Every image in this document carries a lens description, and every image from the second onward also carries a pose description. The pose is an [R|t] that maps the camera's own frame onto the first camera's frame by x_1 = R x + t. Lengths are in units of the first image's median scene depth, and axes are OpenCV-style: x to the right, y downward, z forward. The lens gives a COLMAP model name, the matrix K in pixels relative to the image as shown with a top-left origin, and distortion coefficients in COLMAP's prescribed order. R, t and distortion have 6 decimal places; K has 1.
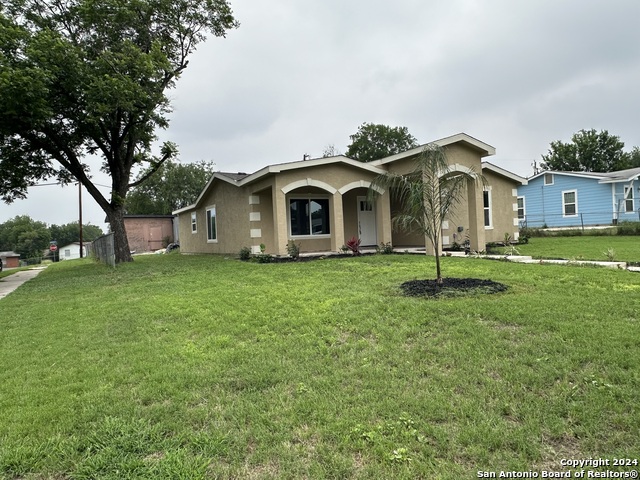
lens RADIAL K [[445.0, 0, 320.0], [0, 445.0, 240.0], [0, 0, 1]] dist [0.000909, 0.000358]
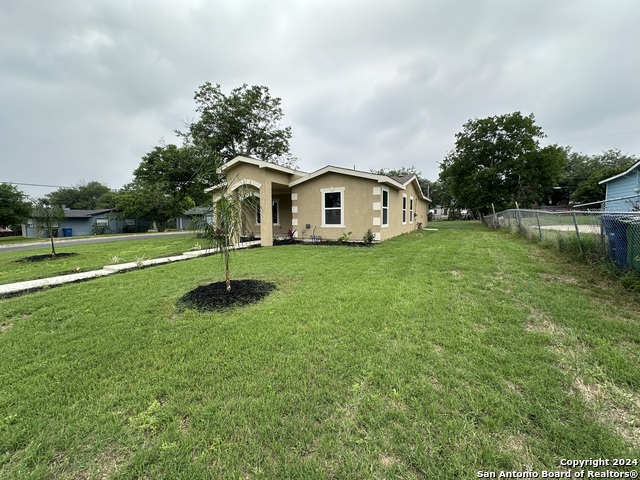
lens RADIAL K [[259.1, 0, 320.0], [0, 259.1, 240.0], [0, 0, 1]] dist [-0.000780, -0.000081]
pose [[0.530392, 0.109173, -0.840694, 0.685221], [-0.018915, 0.992950, 0.117012, -0.055936], [0.847542, -0.046161, 0.528718, 0.492921]]
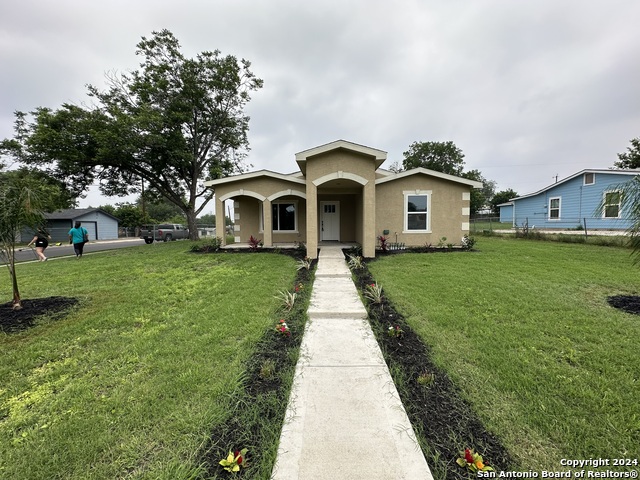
lens RADIAL K [[259.1, 0, 320.0], [0, 259.1, 240.0], [0, 0, 1]] dist [-0.000780, -0.000081]
pose [[0.870908, 0.066809, -0.486885, 0.447210], [-0.033797, 0.996513, 0.076285, -0.043936], [0.490283, -0.049982, 0.870129, 0.345169]]
